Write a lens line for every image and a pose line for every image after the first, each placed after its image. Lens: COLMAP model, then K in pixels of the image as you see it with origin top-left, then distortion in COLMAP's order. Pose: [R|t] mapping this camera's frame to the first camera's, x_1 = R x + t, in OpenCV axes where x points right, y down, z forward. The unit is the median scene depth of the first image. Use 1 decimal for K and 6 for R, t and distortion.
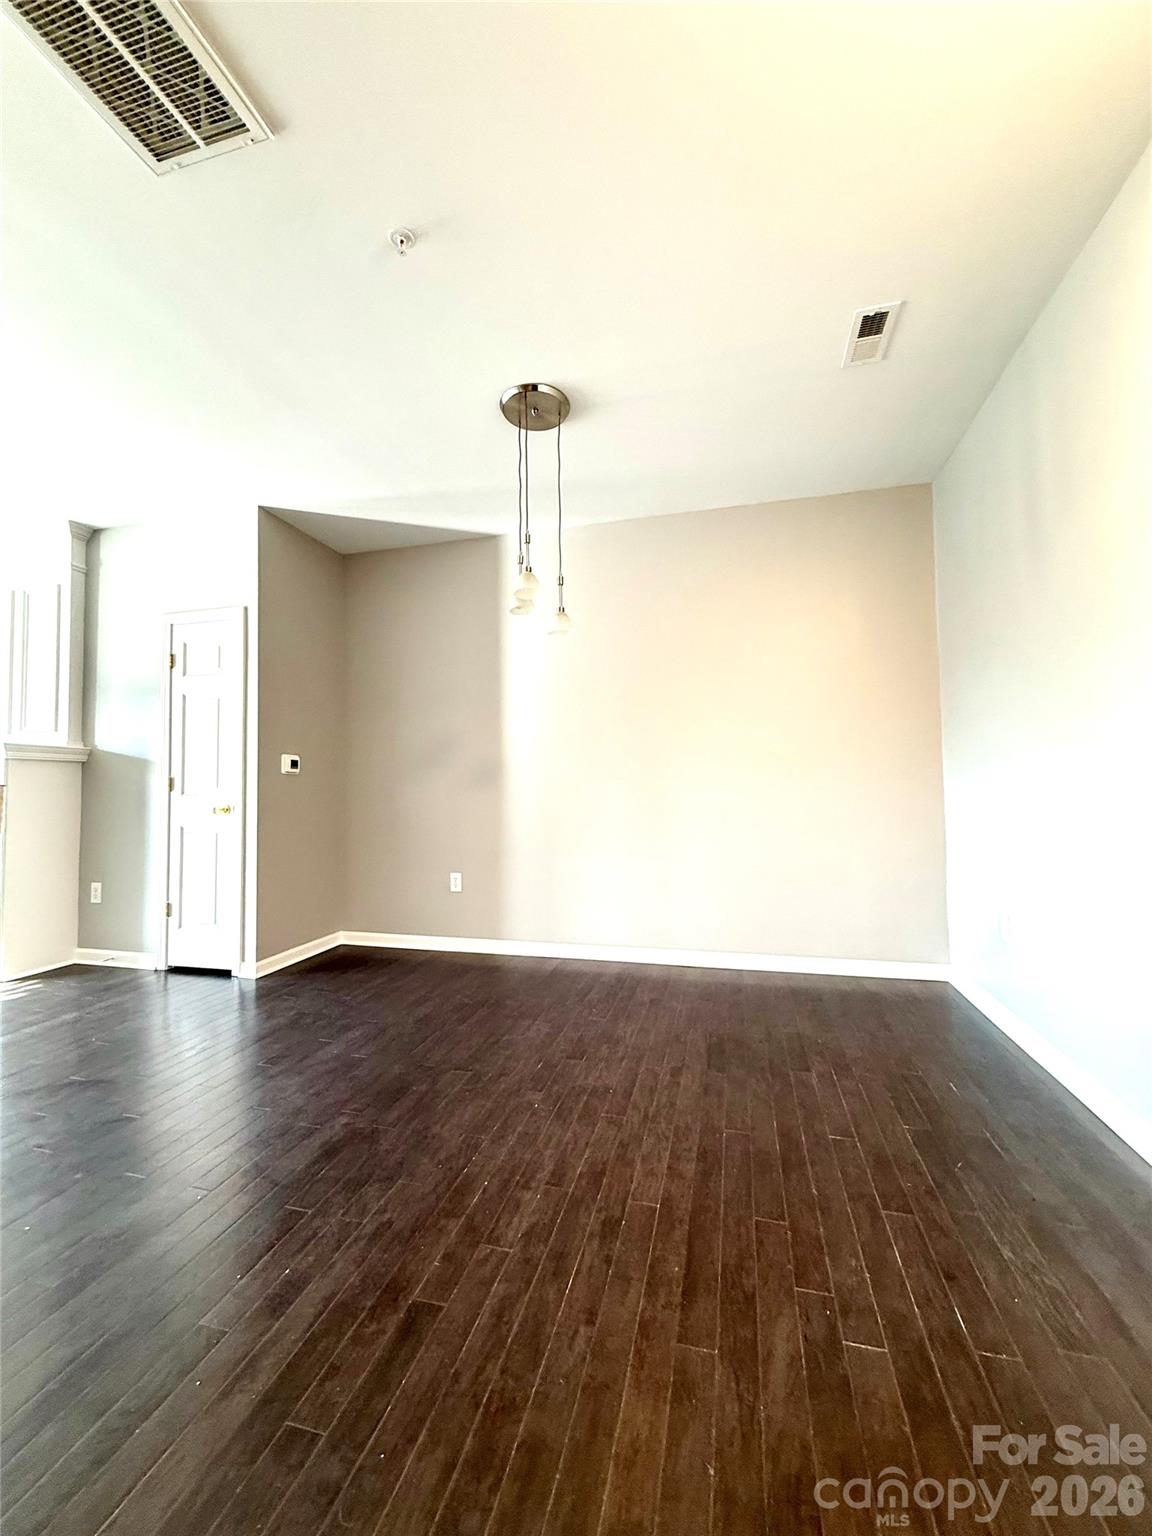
lens RADIAL K [[609.0, 0, 576.0], [0, 609.0, 768.0], [0, 0, 1]] dist [0.000676, -0.000127]
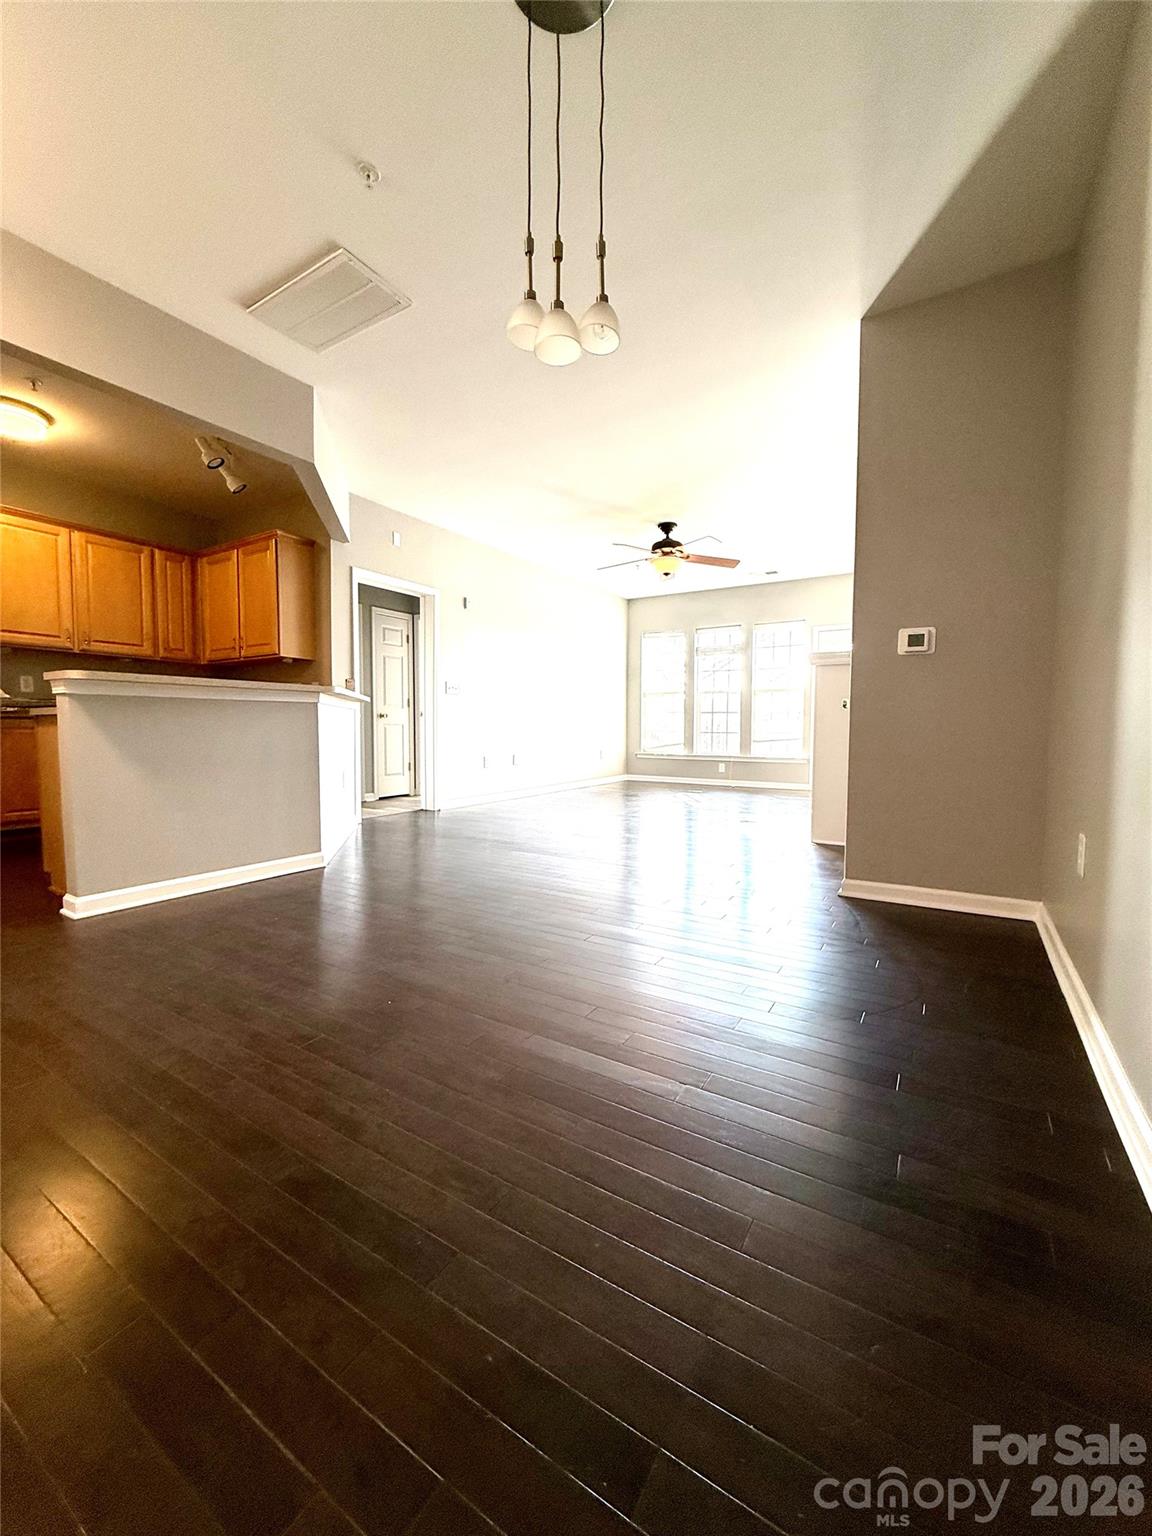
lens RADIAL K [[609.0, 0, 576.0], [0, 609.0, 768.0], [0, 0, 1]] dist [0.000676, -0.000127]
pose [[-0.301387, 0.069433, -0.950970, 0.695795], [0.032395, 0.997515, 0.062565, 0.165818], [0.952951, -0.011951, -0.302888, 1.570086]]
